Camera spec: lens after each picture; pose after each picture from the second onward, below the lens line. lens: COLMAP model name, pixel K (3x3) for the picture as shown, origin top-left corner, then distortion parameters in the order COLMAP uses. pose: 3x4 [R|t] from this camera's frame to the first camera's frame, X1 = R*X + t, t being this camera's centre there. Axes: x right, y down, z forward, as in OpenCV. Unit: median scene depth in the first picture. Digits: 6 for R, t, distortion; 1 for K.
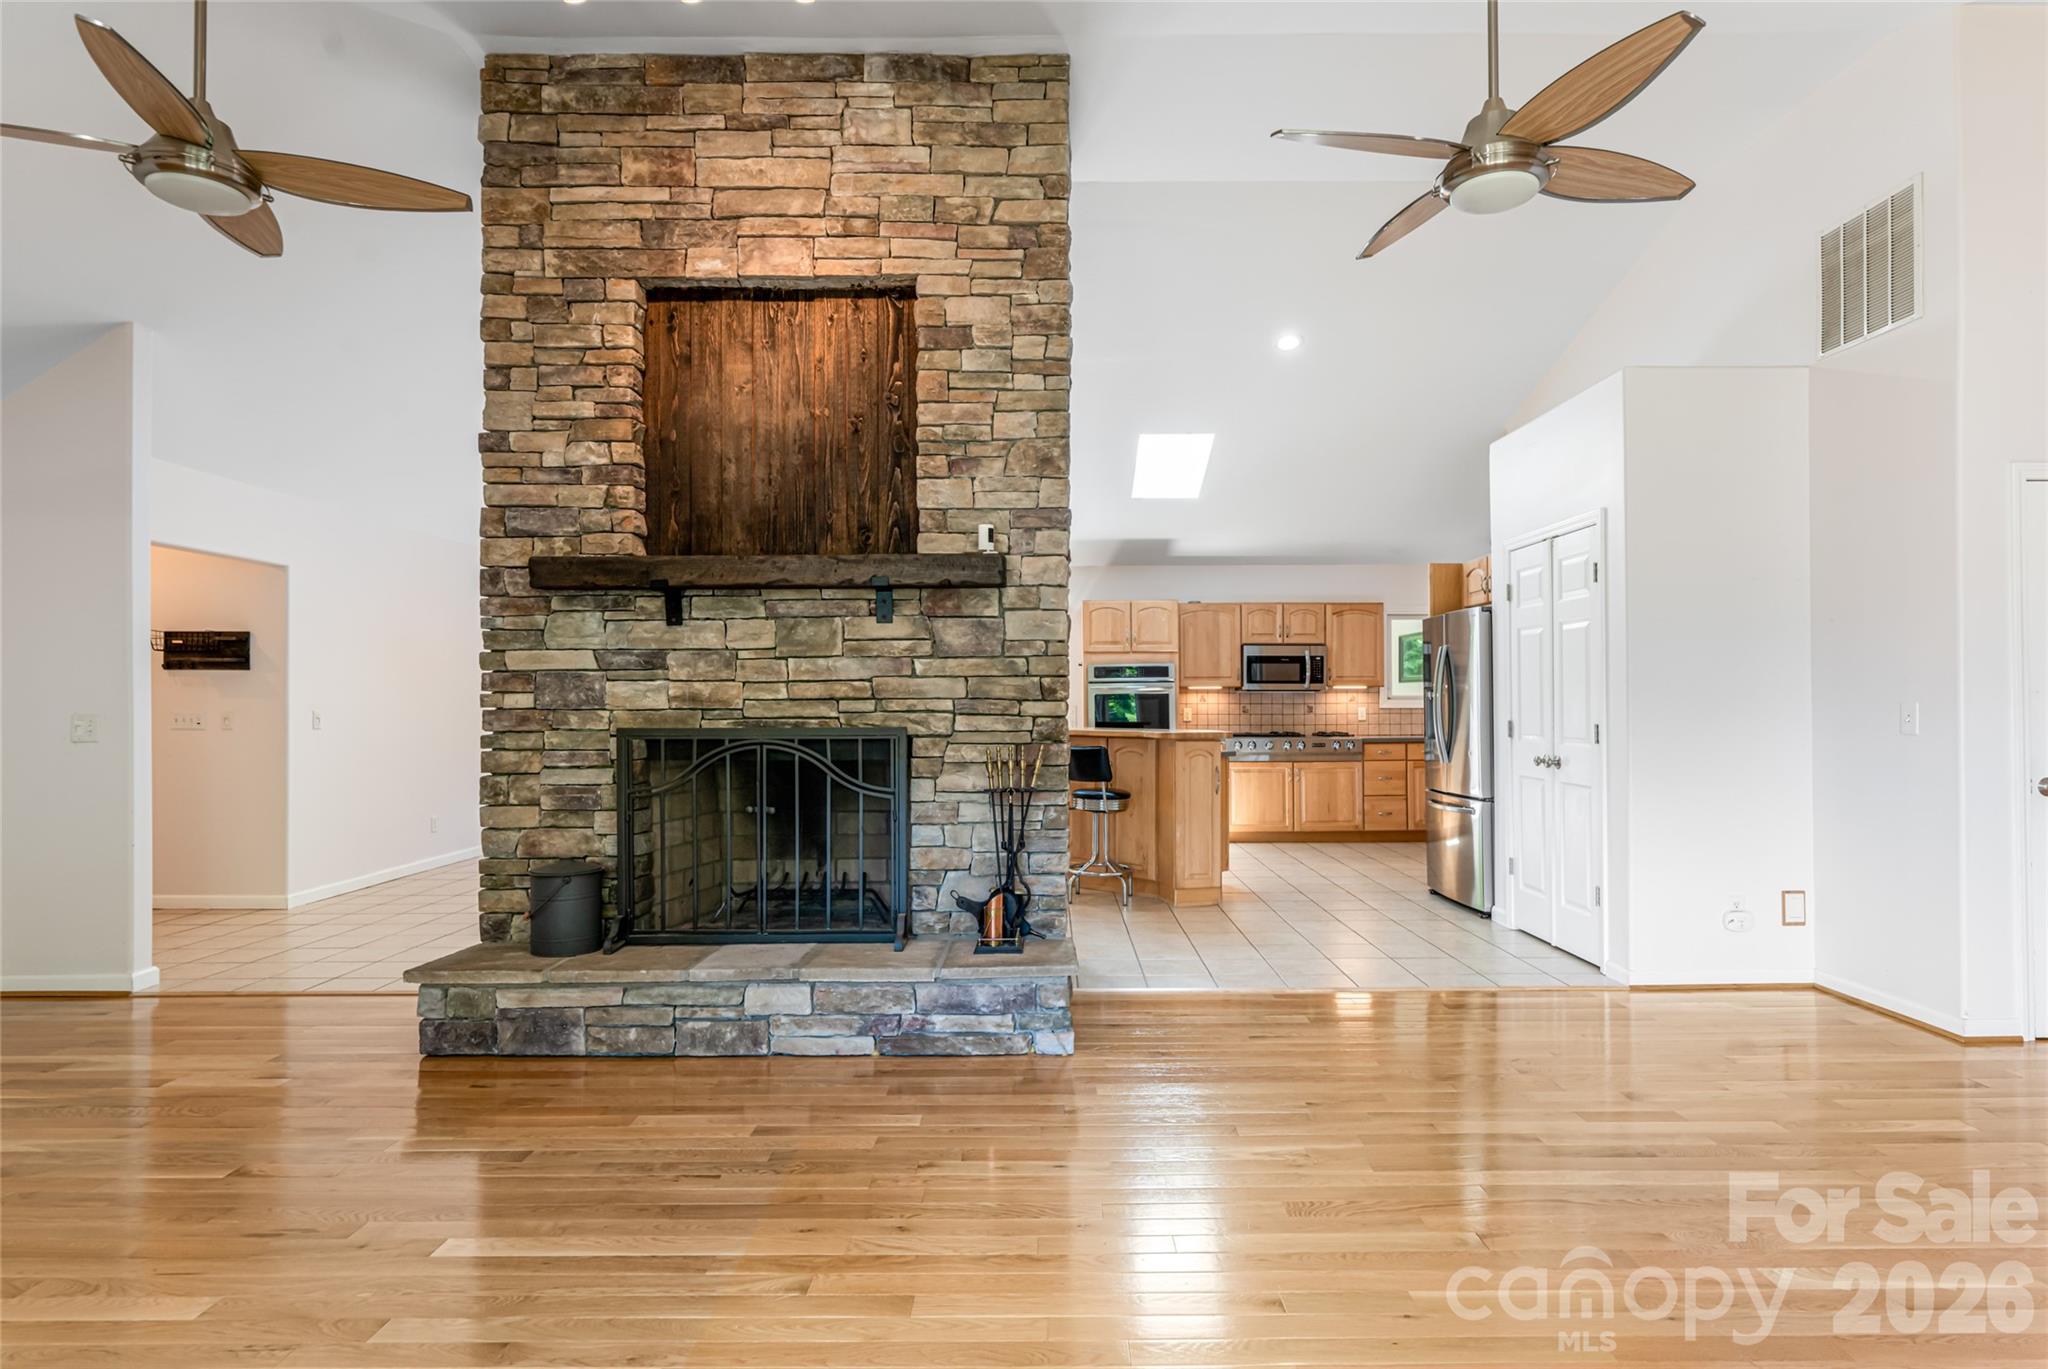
lens RADIAL K [[1082.7, 0, 1033.1], [0, 1082.7, 685.7], [0, 0, 1]] dist [0.000857, -0.000328]
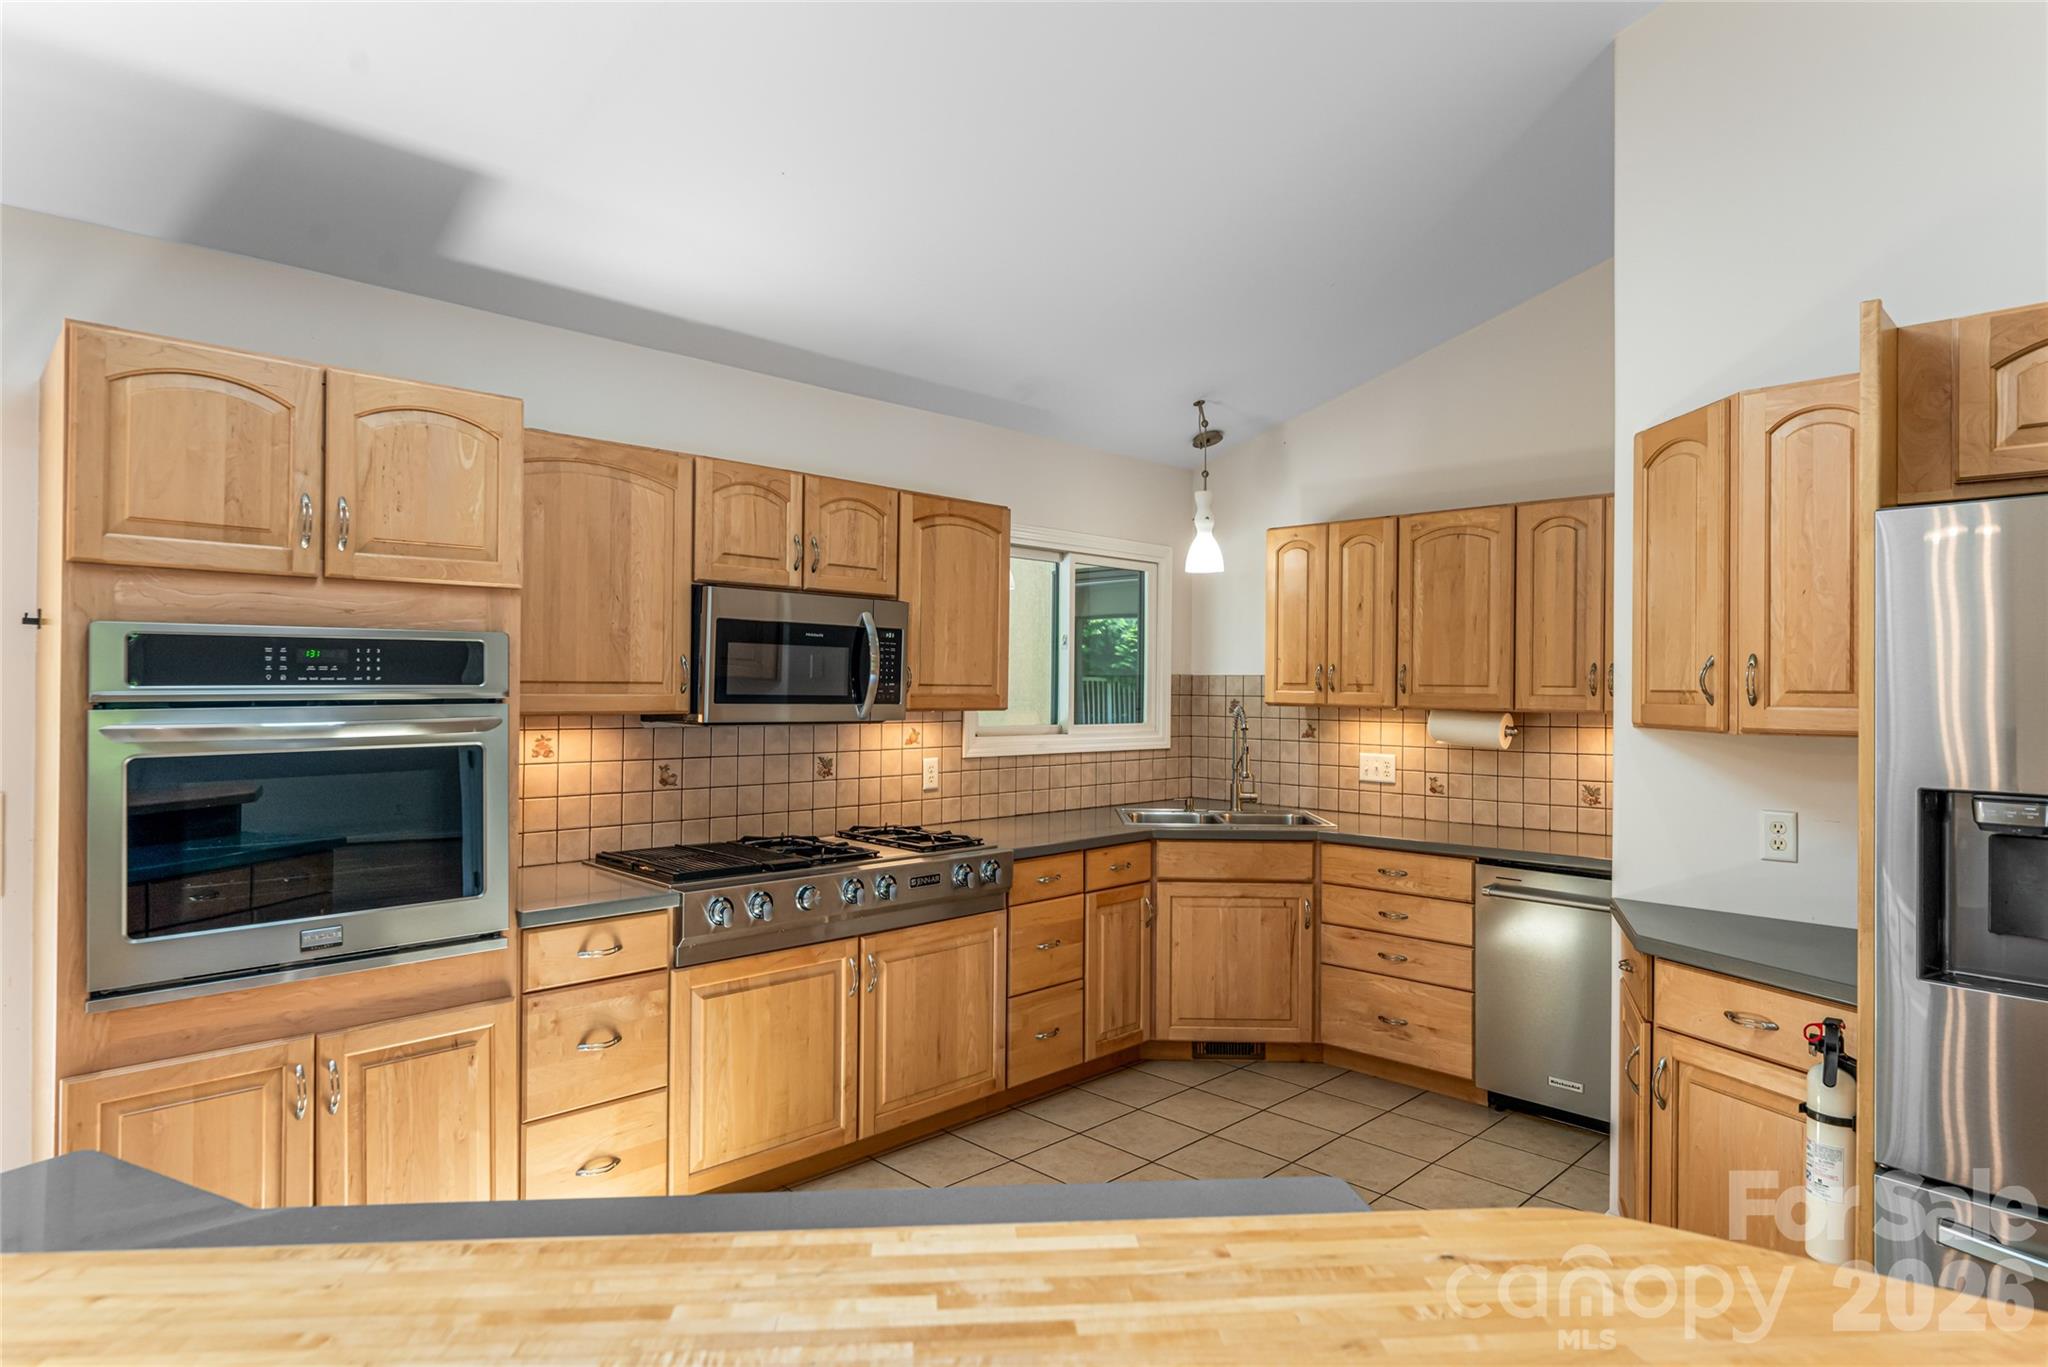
lens RADIAL K [[1111.6, 0, 1011.1], [0, 1111.6, 674.4], [0, 0, 1]] dist [-0.001944, -0.002758]
pose [[0.696723, 0.016235, 0.717156, 0.044155], [-0.022404, 0.999749, -0.000867, -0.027388], [-0.716990, -0.015463, 0.696912, 1.531443]]
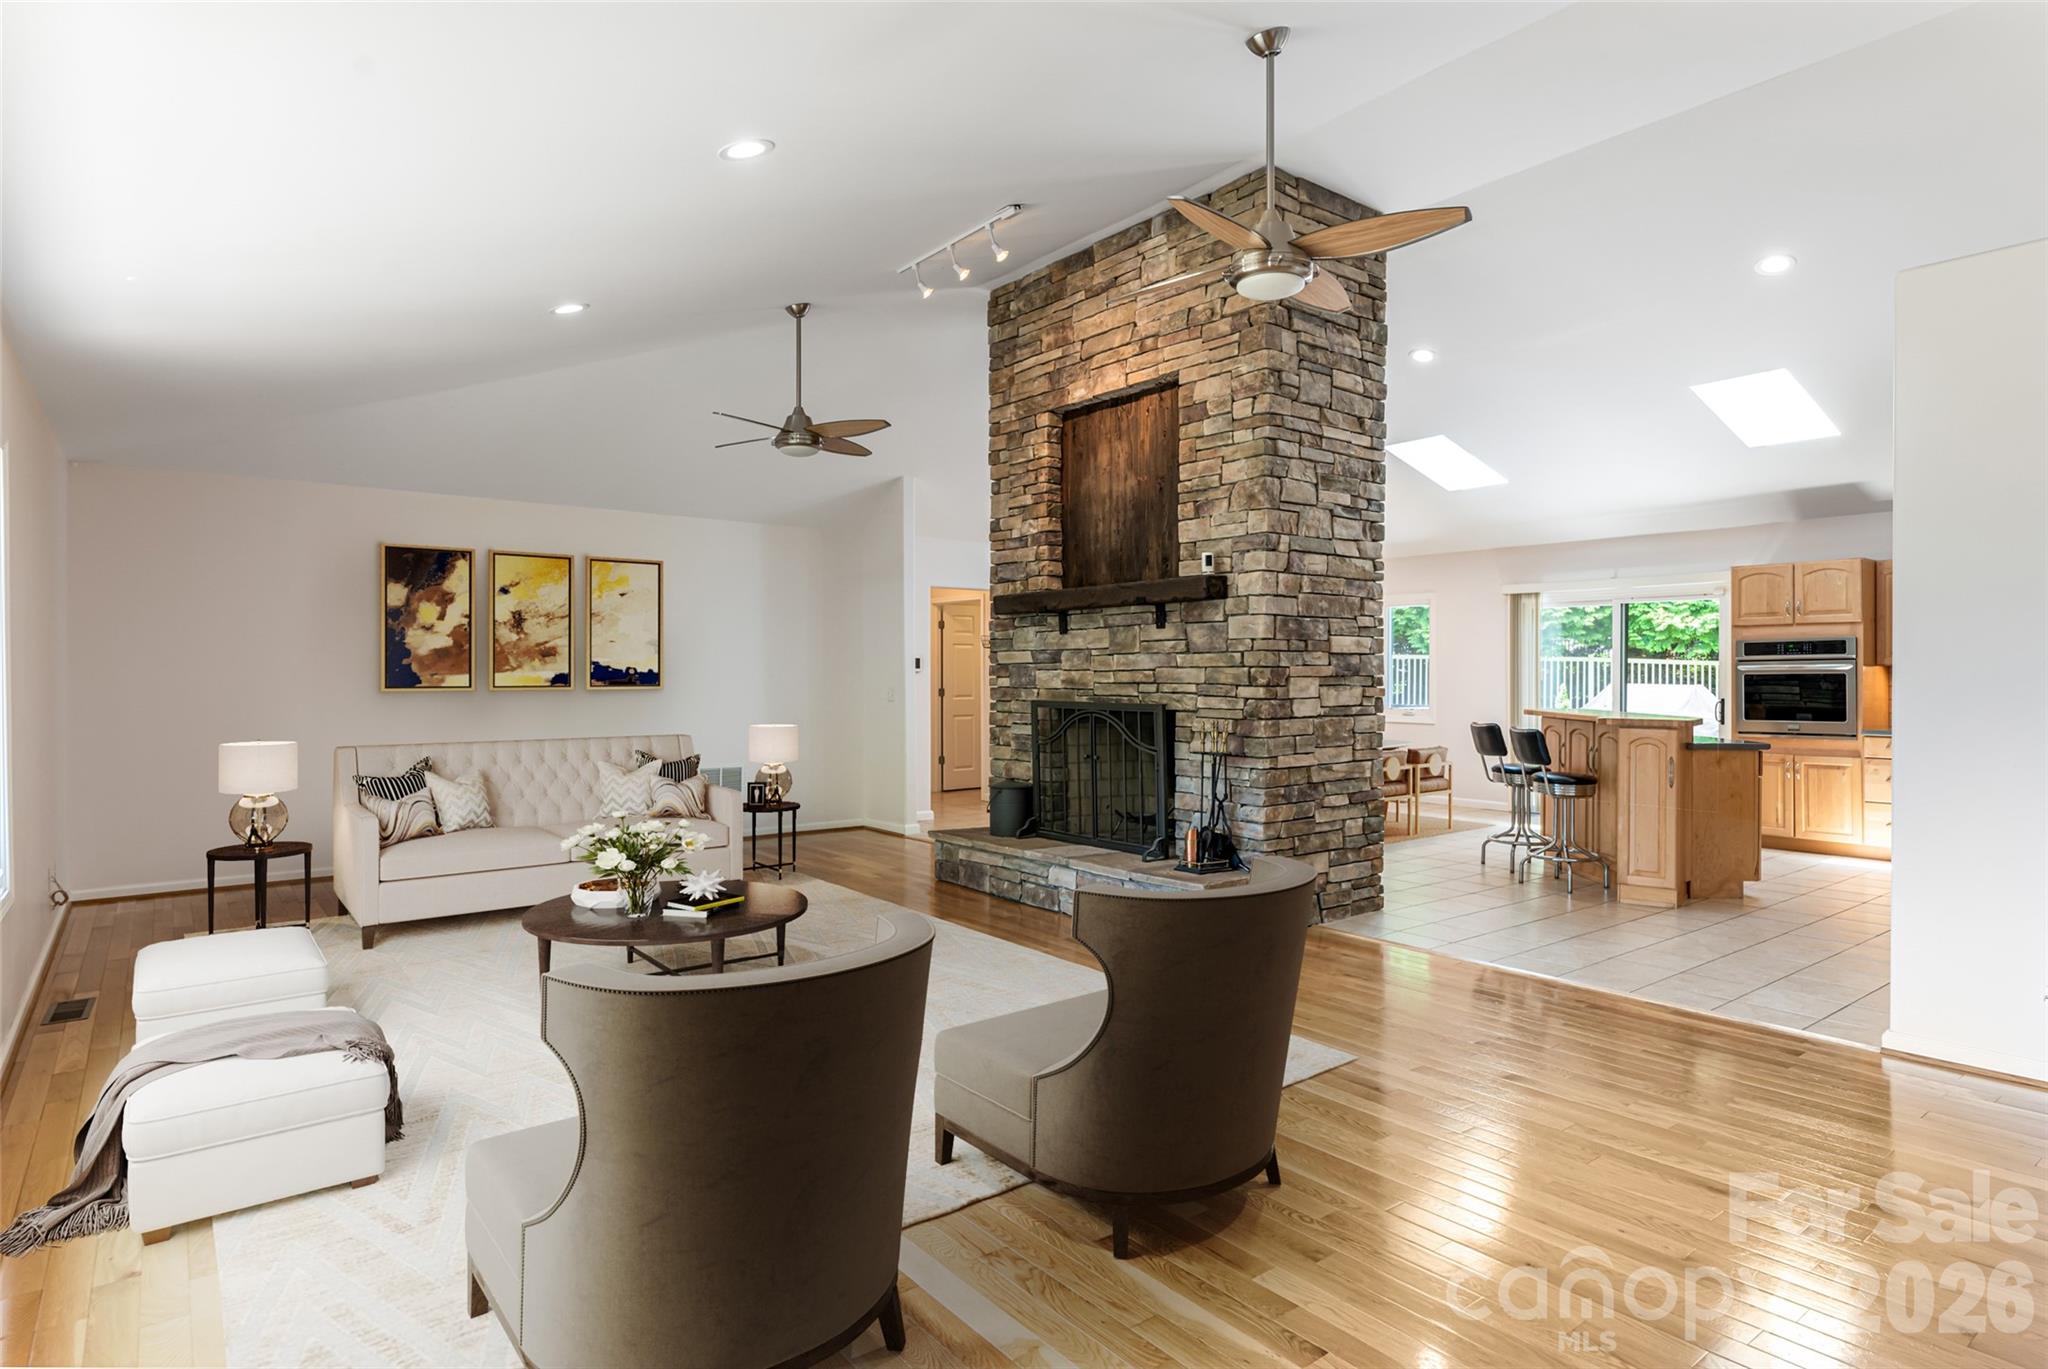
lens RADIAL K [[1111.6, 0, 1003.3], [0, 1111.6, 677.1], [0, 0, 1]] dist [-0.001944, -0.002758]
pose [[0.603071, 0.005477, -0.797669, 0.869987], [0.009952, 0.999847, 0.014389, -0.018245], [0.797625, -0.016616, 0.602924, -0.018841]]
